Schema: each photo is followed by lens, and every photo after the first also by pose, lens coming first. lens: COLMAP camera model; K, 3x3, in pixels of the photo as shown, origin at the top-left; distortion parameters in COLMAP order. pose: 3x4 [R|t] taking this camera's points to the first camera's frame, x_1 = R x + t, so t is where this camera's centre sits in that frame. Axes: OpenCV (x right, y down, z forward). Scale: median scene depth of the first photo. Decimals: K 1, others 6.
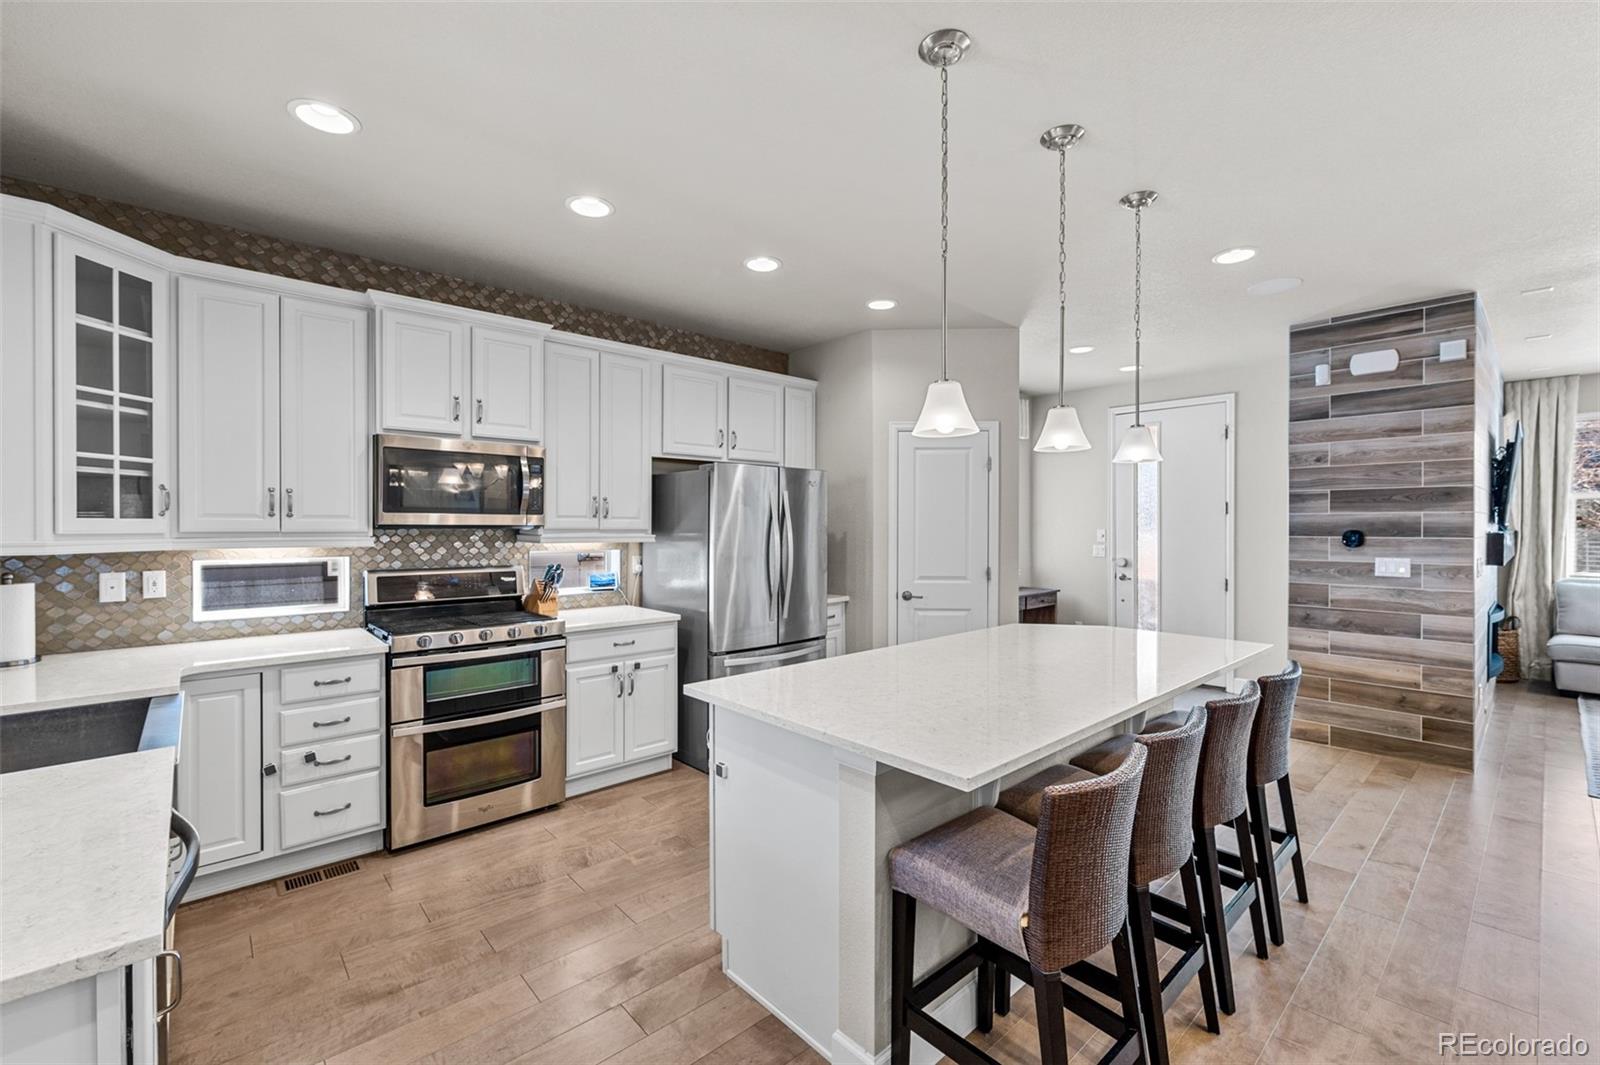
lens RADIAL K [[660.0, 0, 801.7], [0, 660.0, 527.0], [0, 0, 1]] dist [-0.002082, -0.001140]
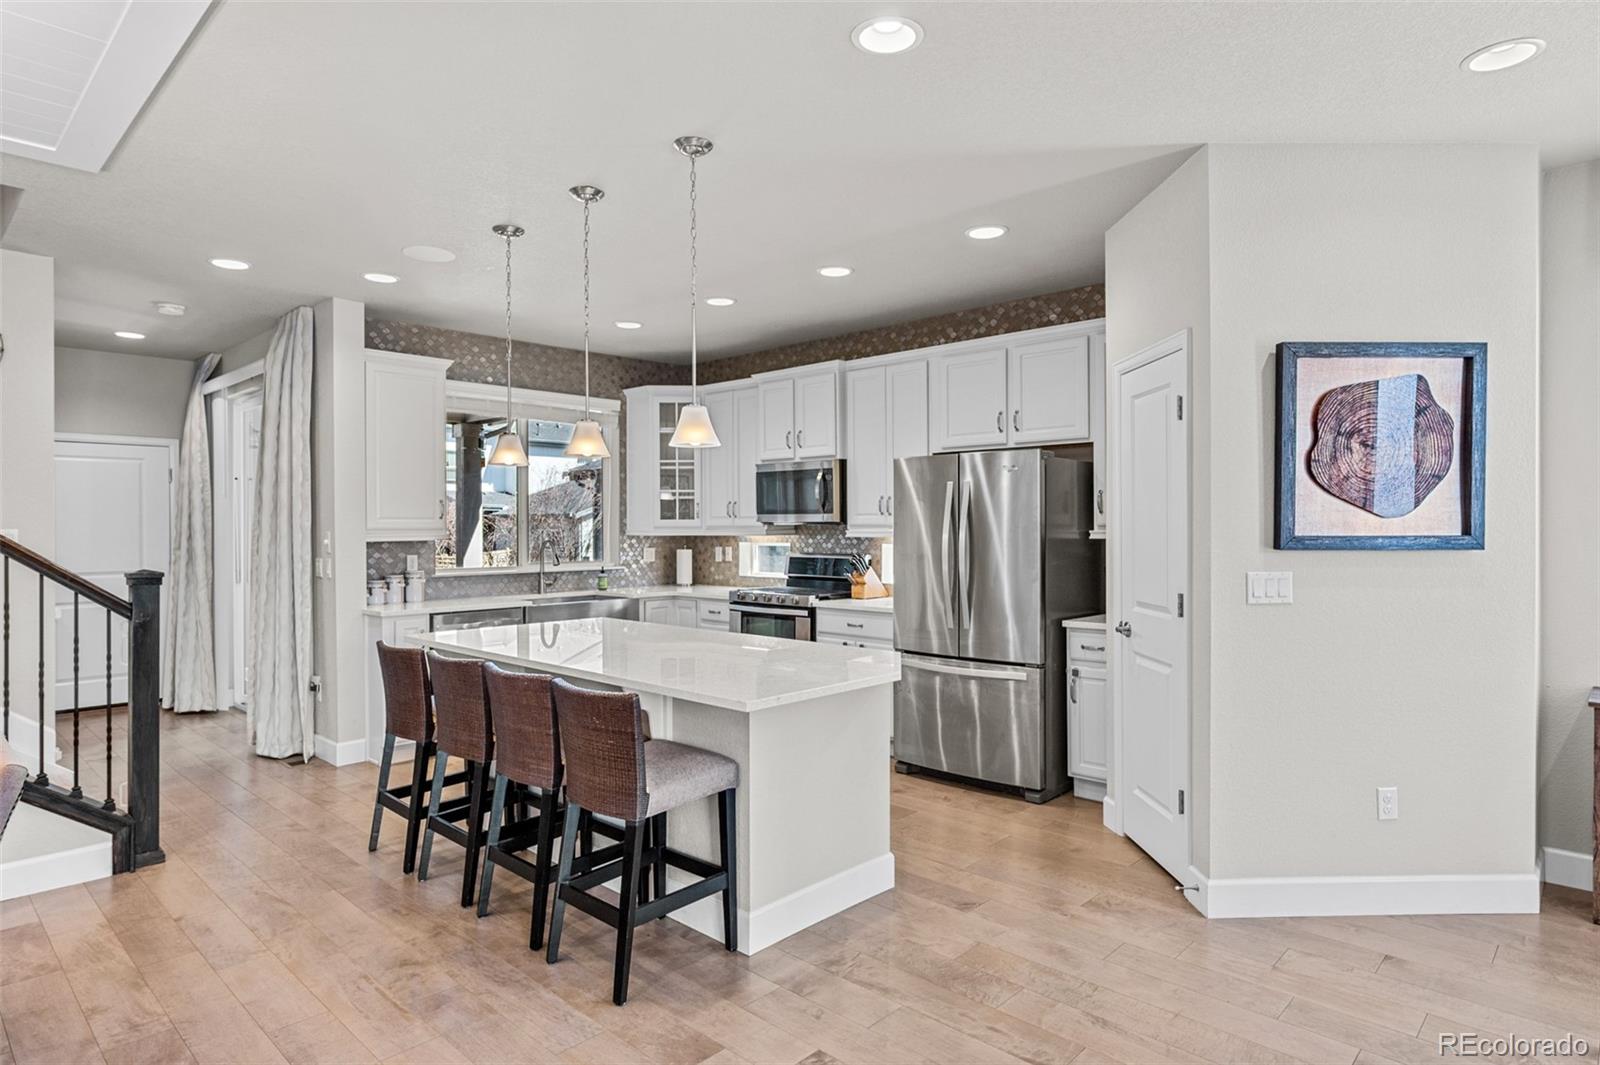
lens RADIAL K [[906.7, 0, 822.1], [0, 906.7, 527.6], [0, 0, 1]] dist [0.003958, -0.004451]
pose [[0.101220, 0.002350, -0.994861, 1.124027], [0.000290, 0.999997, 0.002391, 0.003453], [0.994864, -0.000531, 0.101219, 0.685417]]
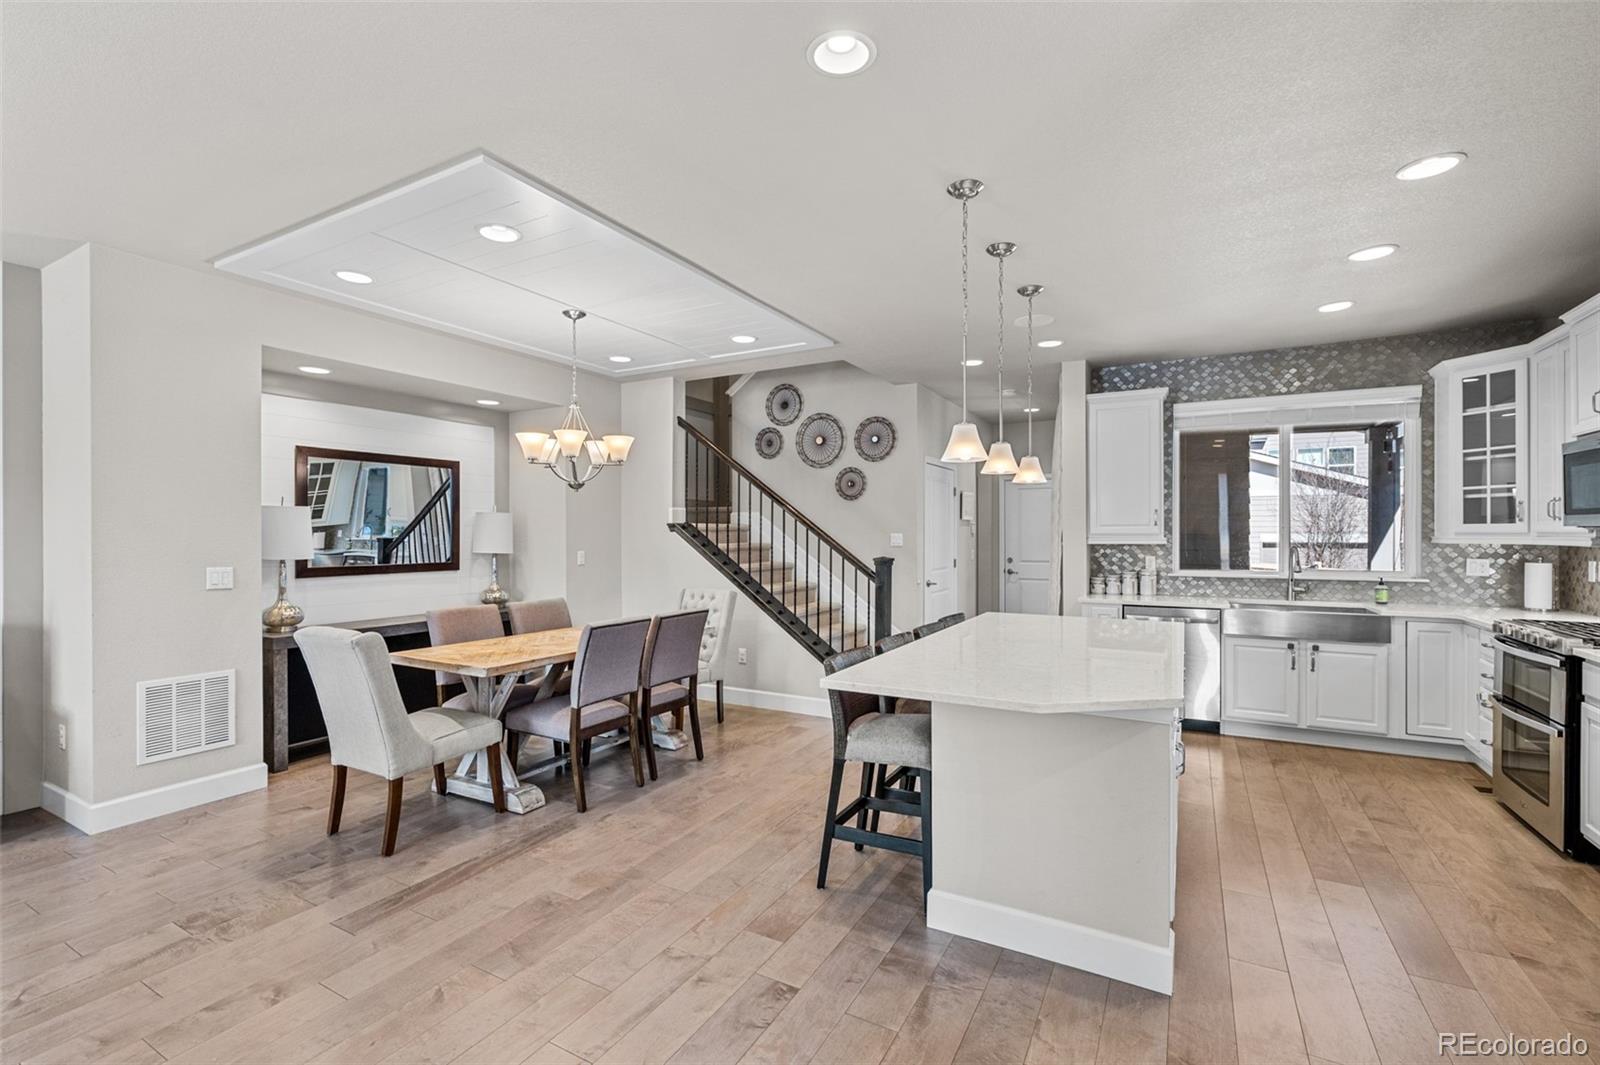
lens RADIAL K [[713.7, 0, 786.6], [0, 713.7, 537.5], [0, 0, 1]] dist [-0.008309, 0.000250]
pose [[-0.948448, 0.004020, -0.316908, 0.707236], [0.001290, 0.999960, 0.008822, 0.002151], [0.316931, 0.007958, -0.948415, 1.250629]]
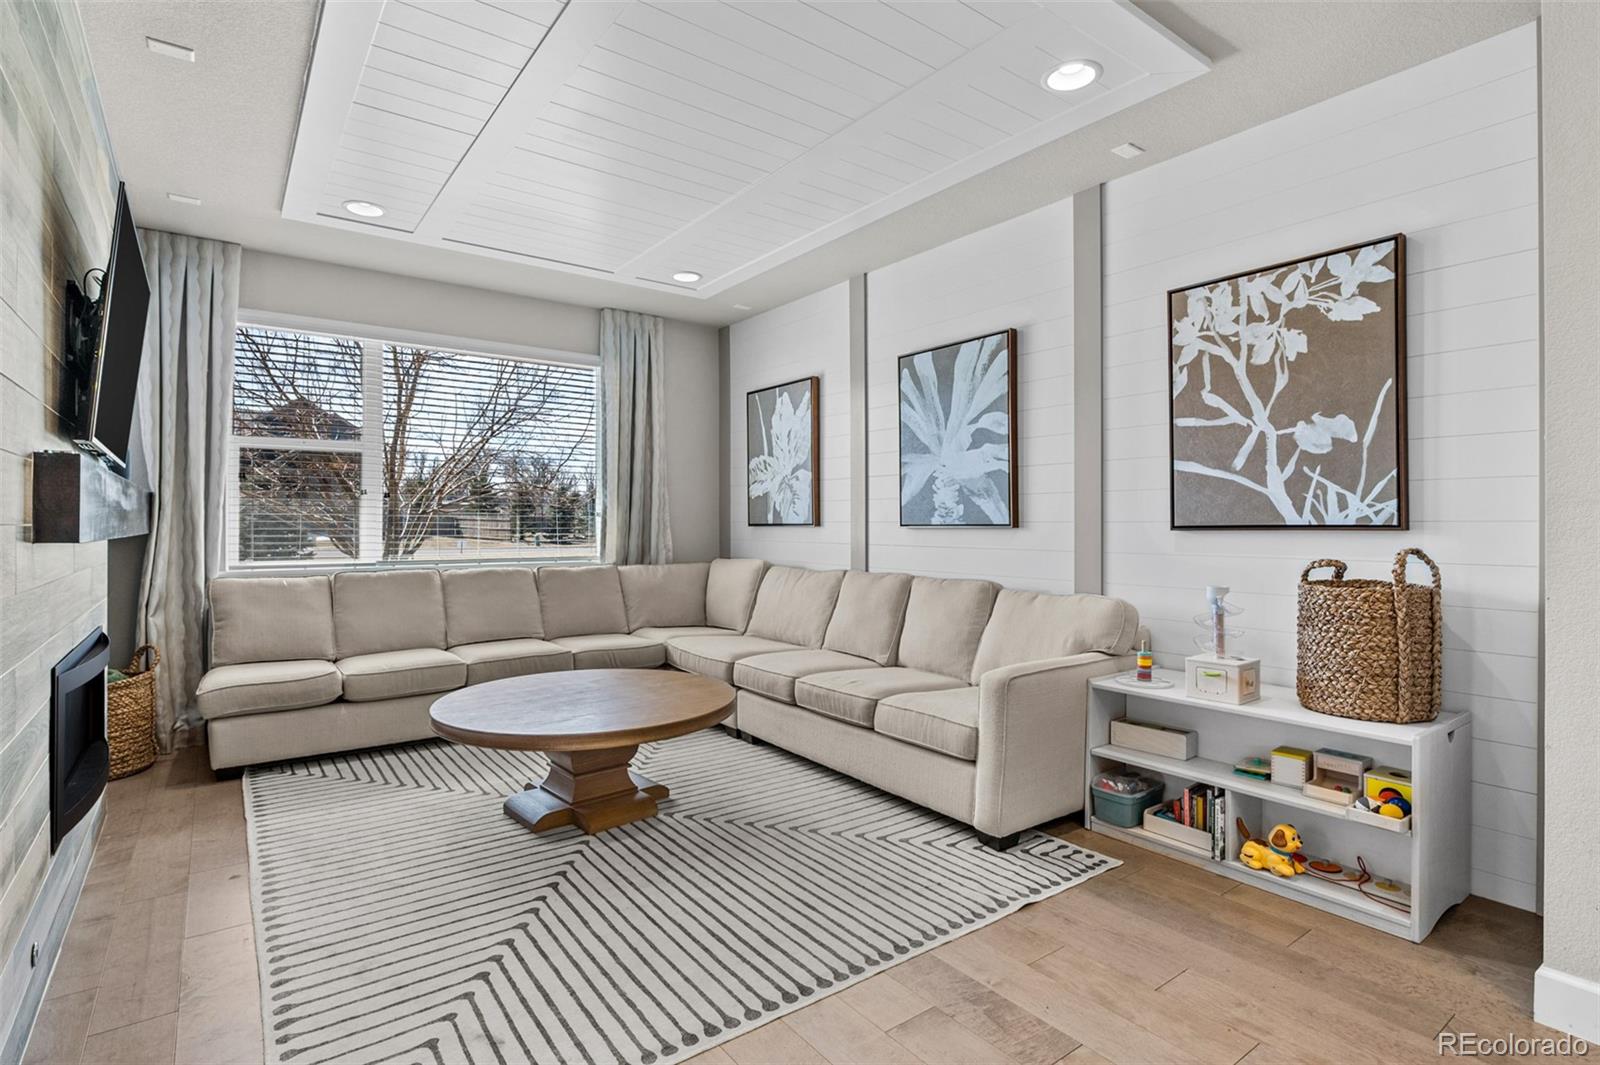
lens RADIAL K [[781.7, 0, 788.3], [0, 781.7, 526.1], [0, 0, 1]] dist [0.003239, 0.000236]
pose [[0.090542, -0.000702, 0.995892, 0.715542], [0.002050, 0.999998, 0.000519, 0.053488], [-0.995891, 0.001995, 0.090543, 0.605917]]
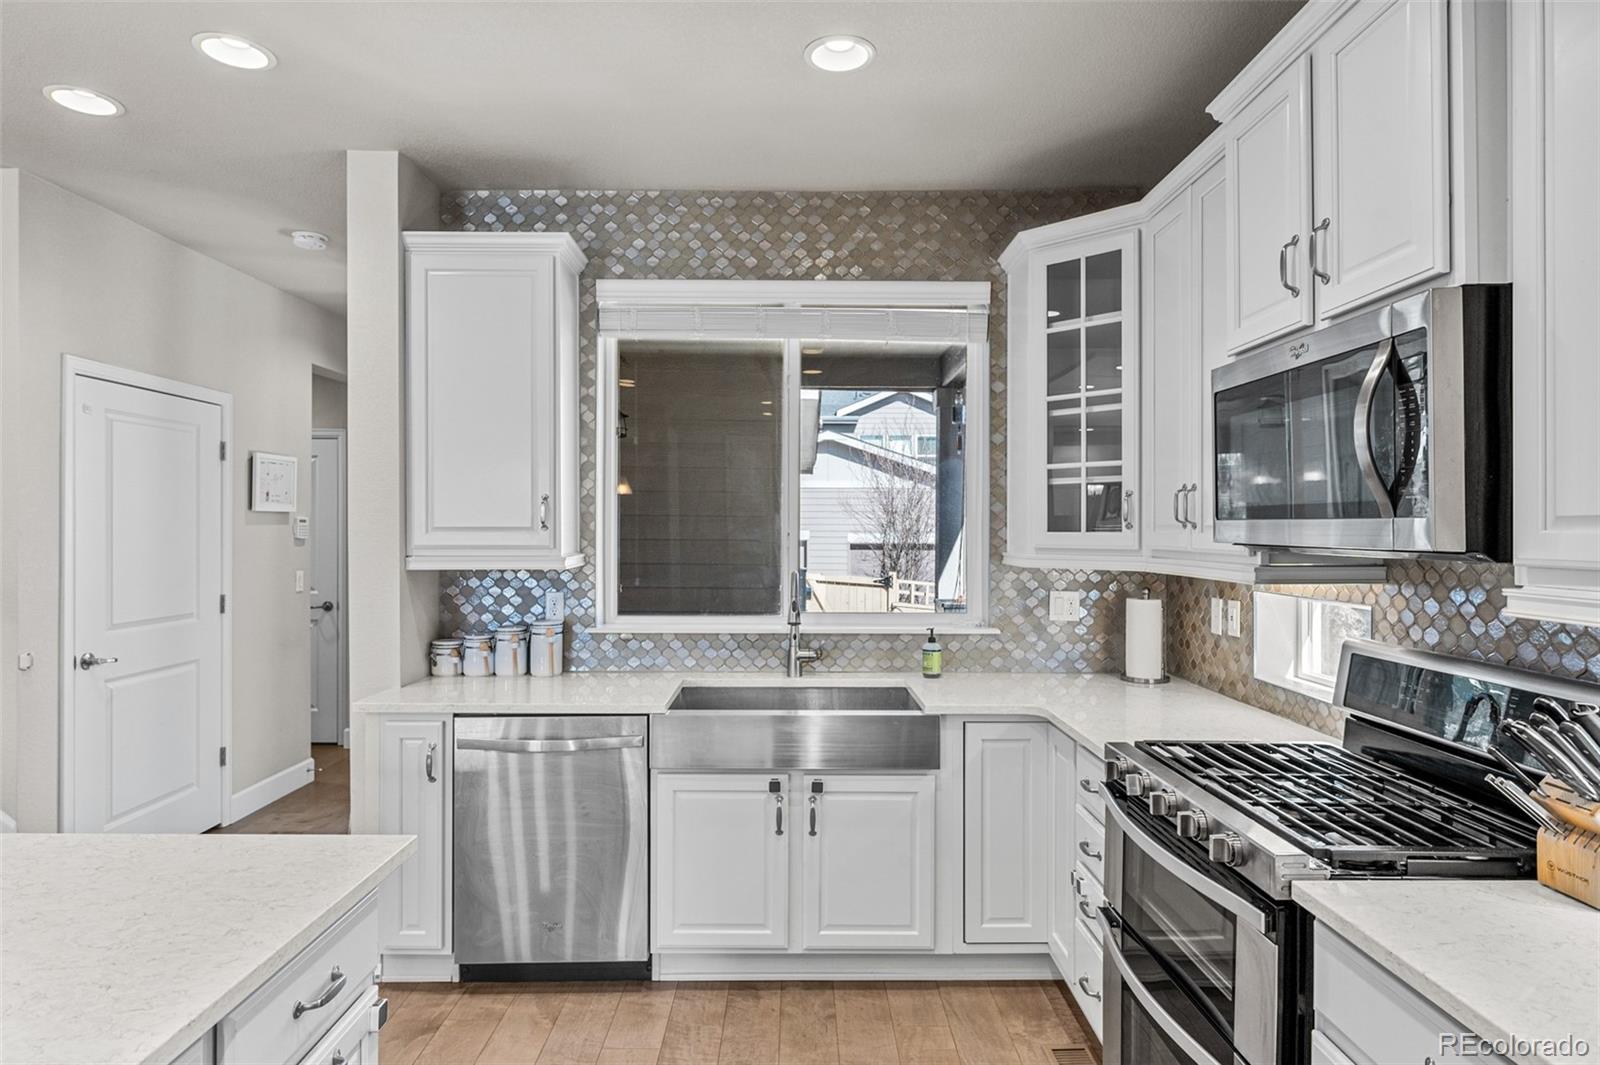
lens RADIAL K [[906.7, 0, 799.3], [0, 906.7, 529.9], [0, 0, 1]] dist [0.003958, -0.004451]
pose [[-0.670857, -0.001076, -0.741586, 0.085354], [-0.004870, 0.999984, 0.002954, -0.010363], [0.741571, 0.005593, -0.670851, 0.906940]]
